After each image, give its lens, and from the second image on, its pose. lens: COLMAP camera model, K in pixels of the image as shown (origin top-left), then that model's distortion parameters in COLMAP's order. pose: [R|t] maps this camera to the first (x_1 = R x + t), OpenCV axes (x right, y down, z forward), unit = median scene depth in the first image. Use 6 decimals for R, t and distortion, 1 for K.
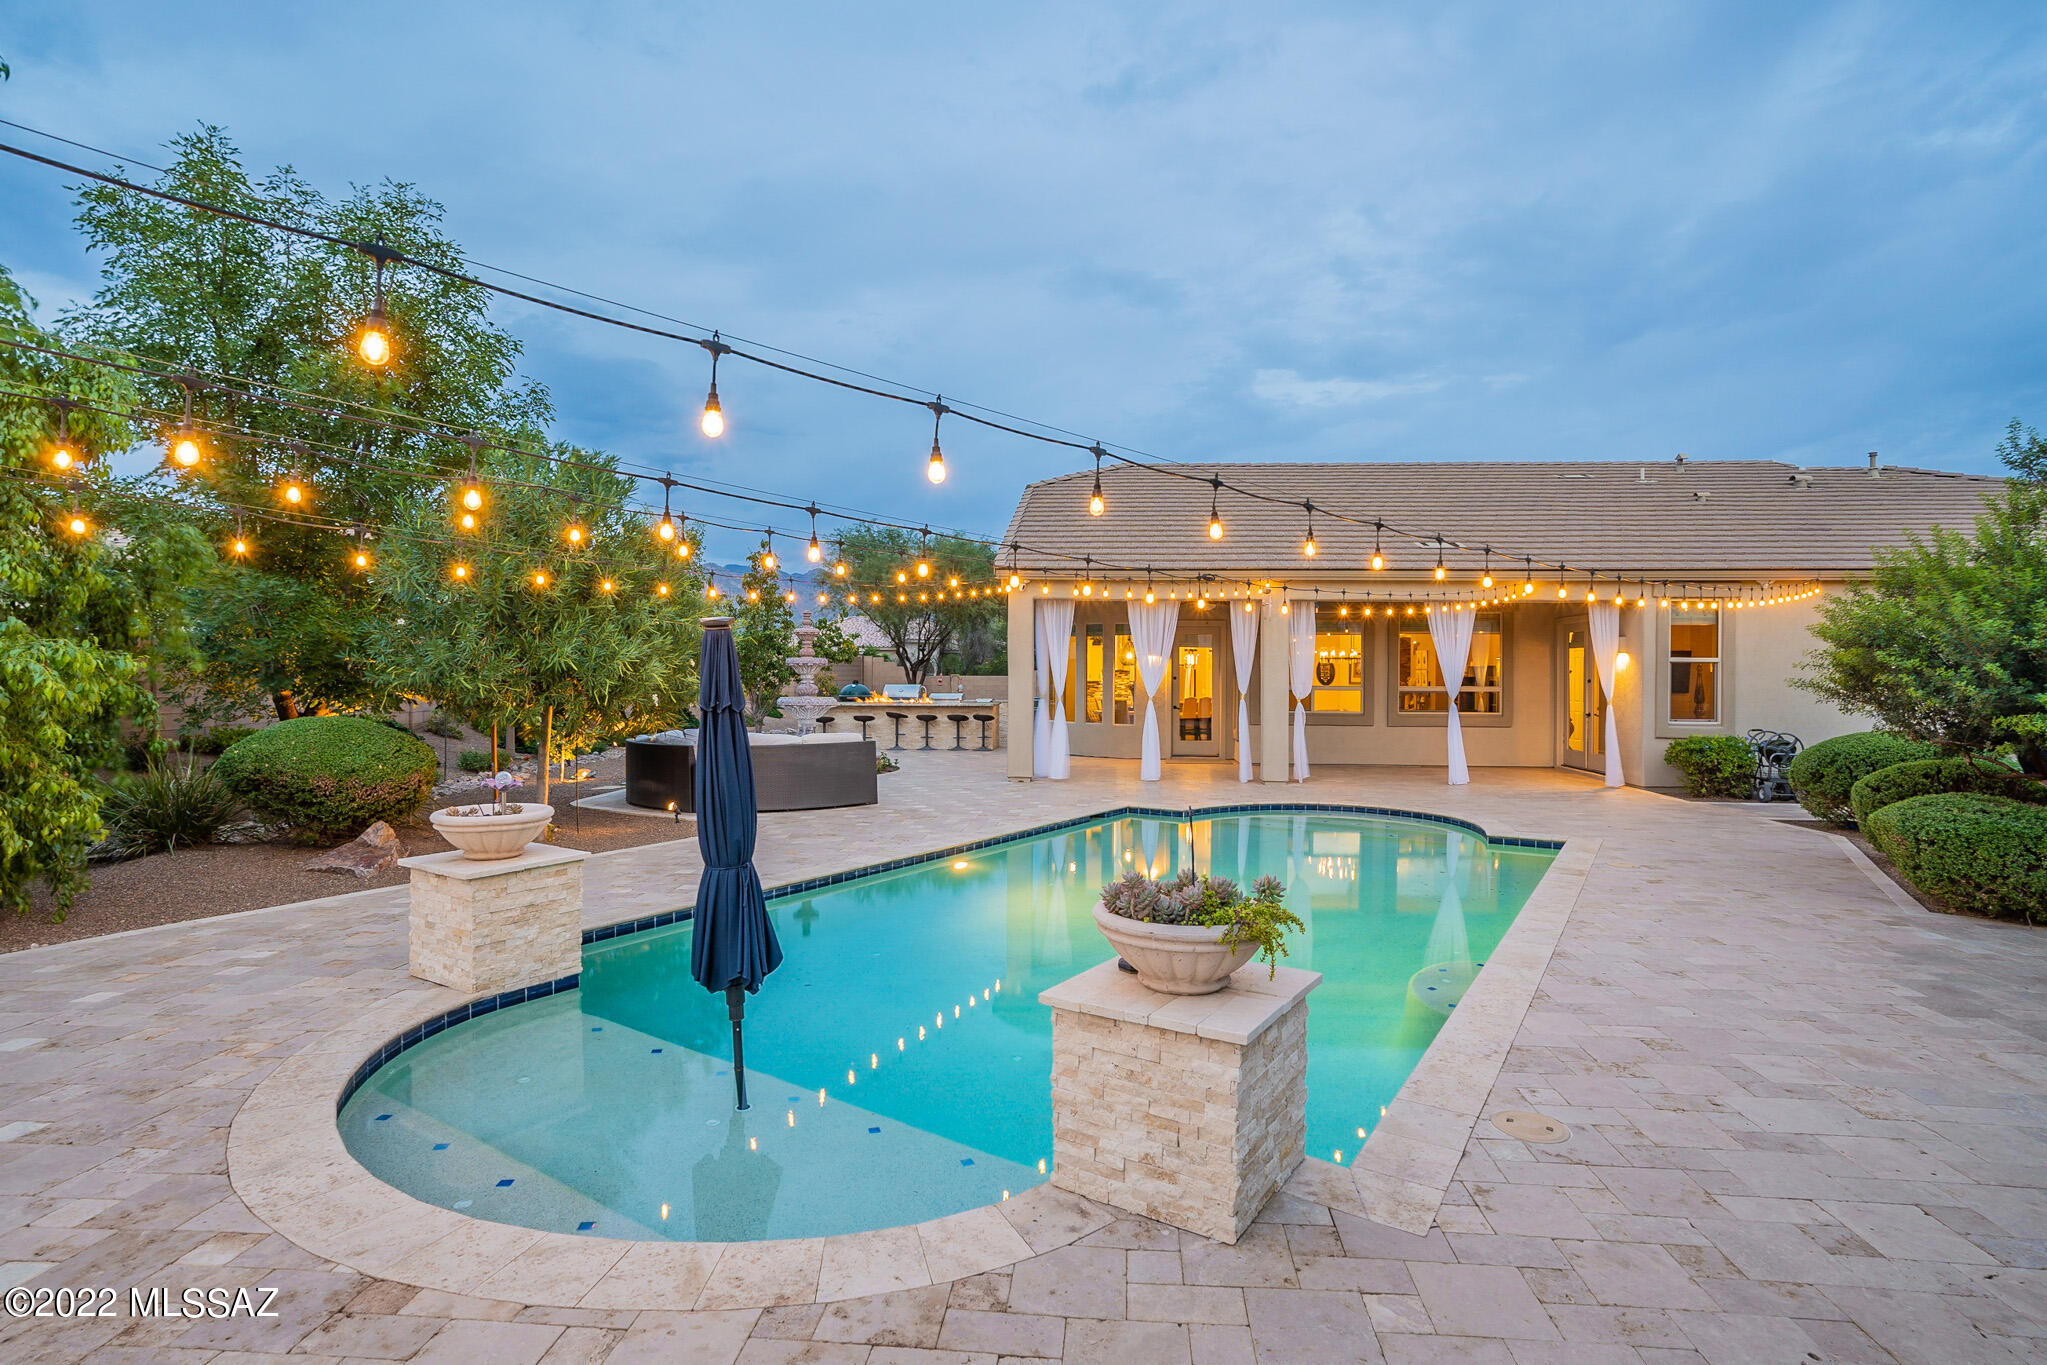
lens RADIAL K [[1023.5, 0, 1023.5], [0, 1023.5, 682.5], [0, 0, 1]] dist [-0.039919, 0.026837]
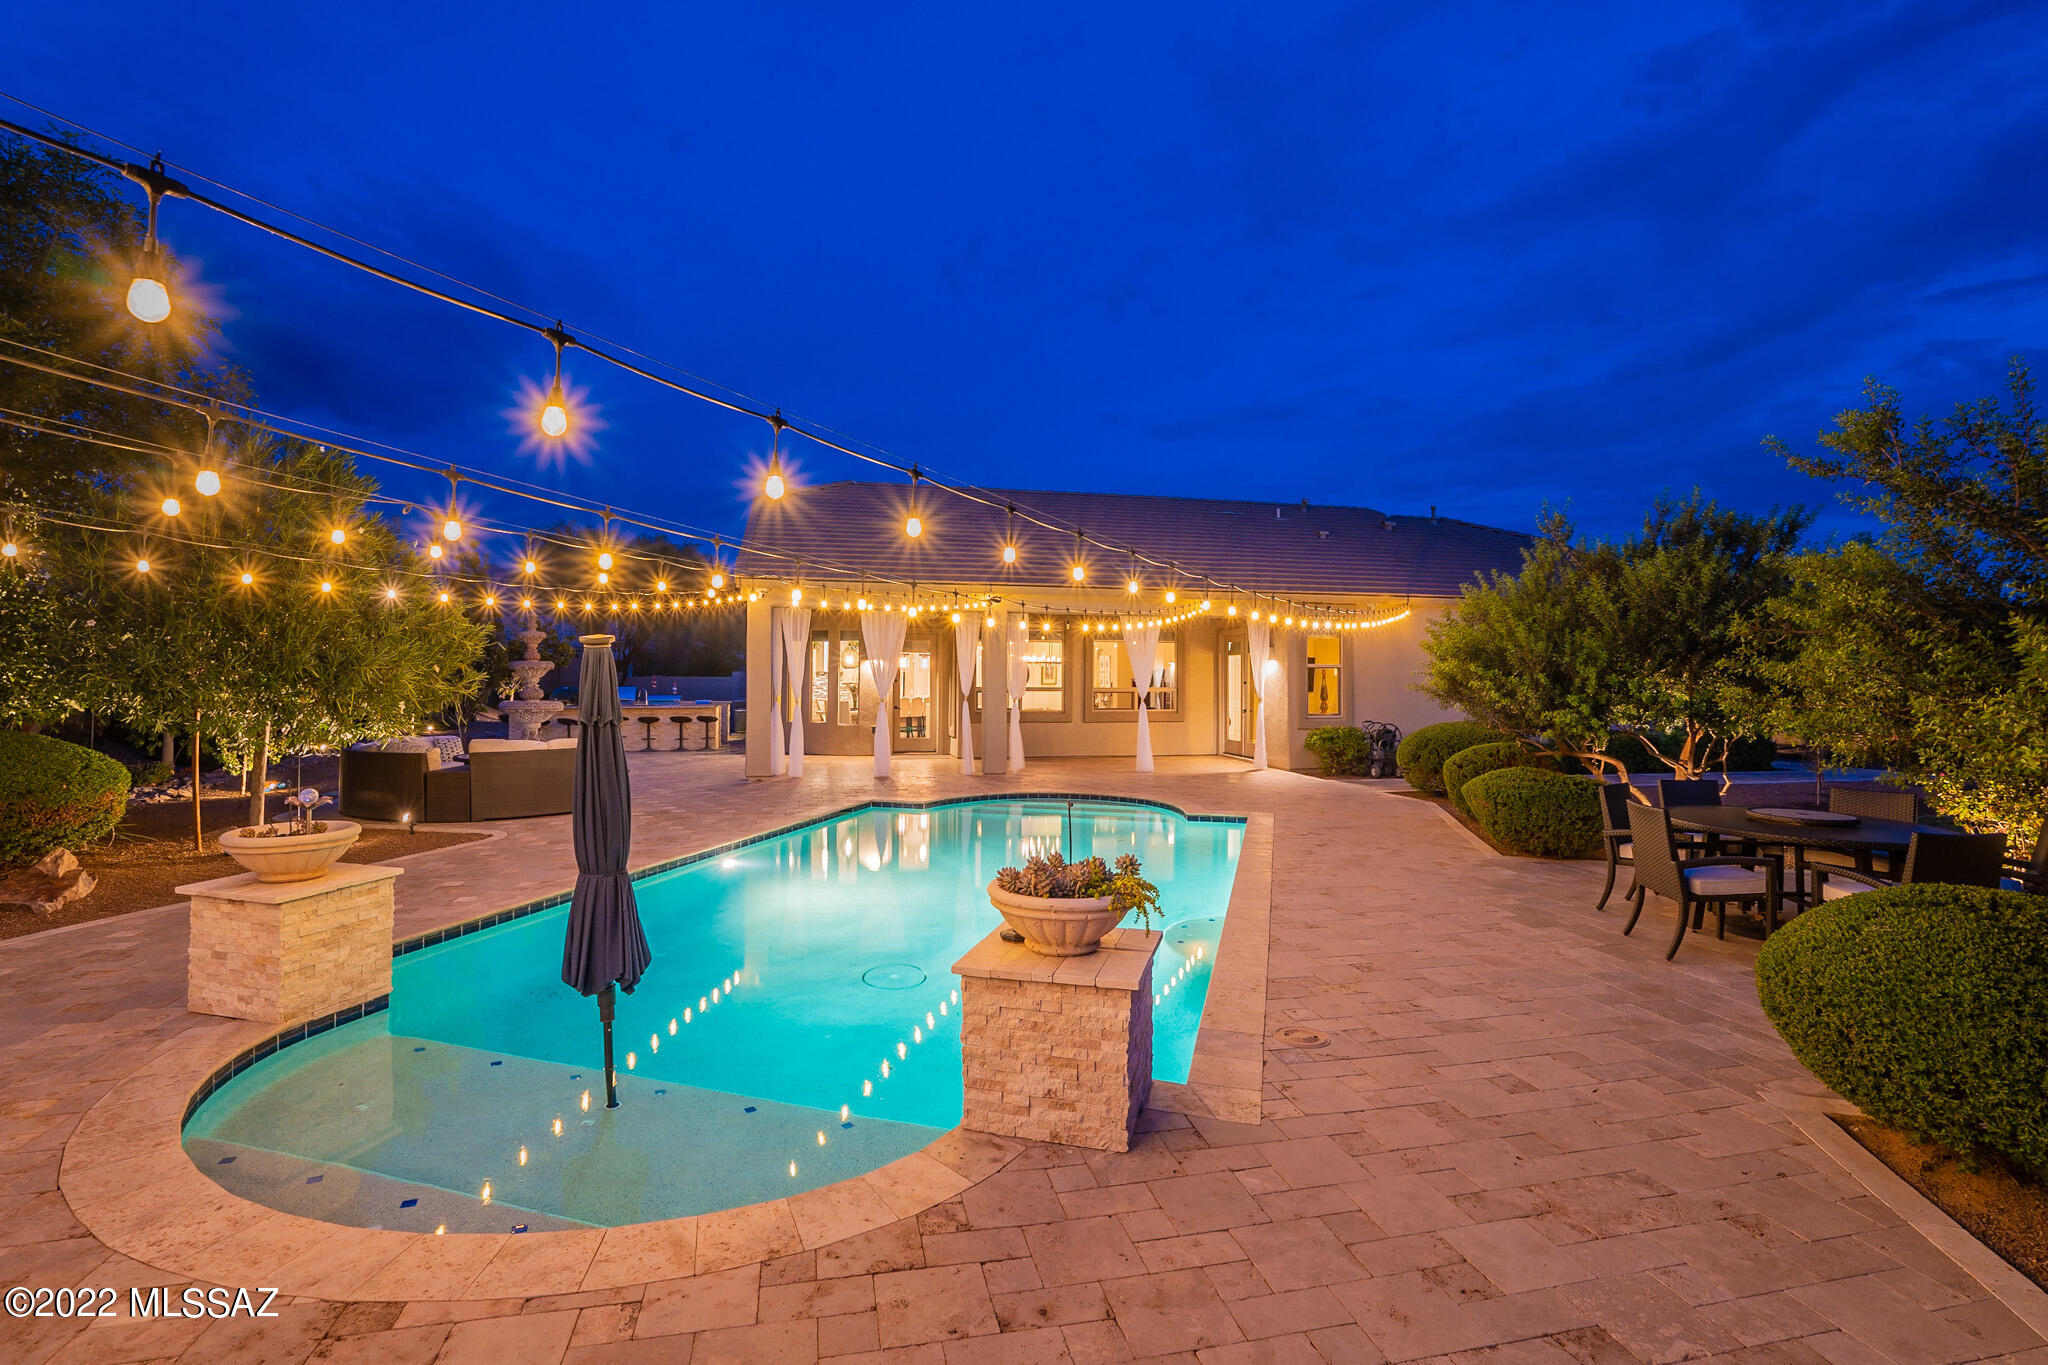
lens RADIAL K [[953.7, 0, 1025.2], [0, 953.7, 662.8], [0, 0, 1]] dist [-0.056154, 0.021622]
pose [[0.956060, 0.003476, 0.293149, -0.161482], [0.002844, 0.999773, -0.021130, -0.013131], [-0.293156, 0.021035, 0.955833, -0.050105]]
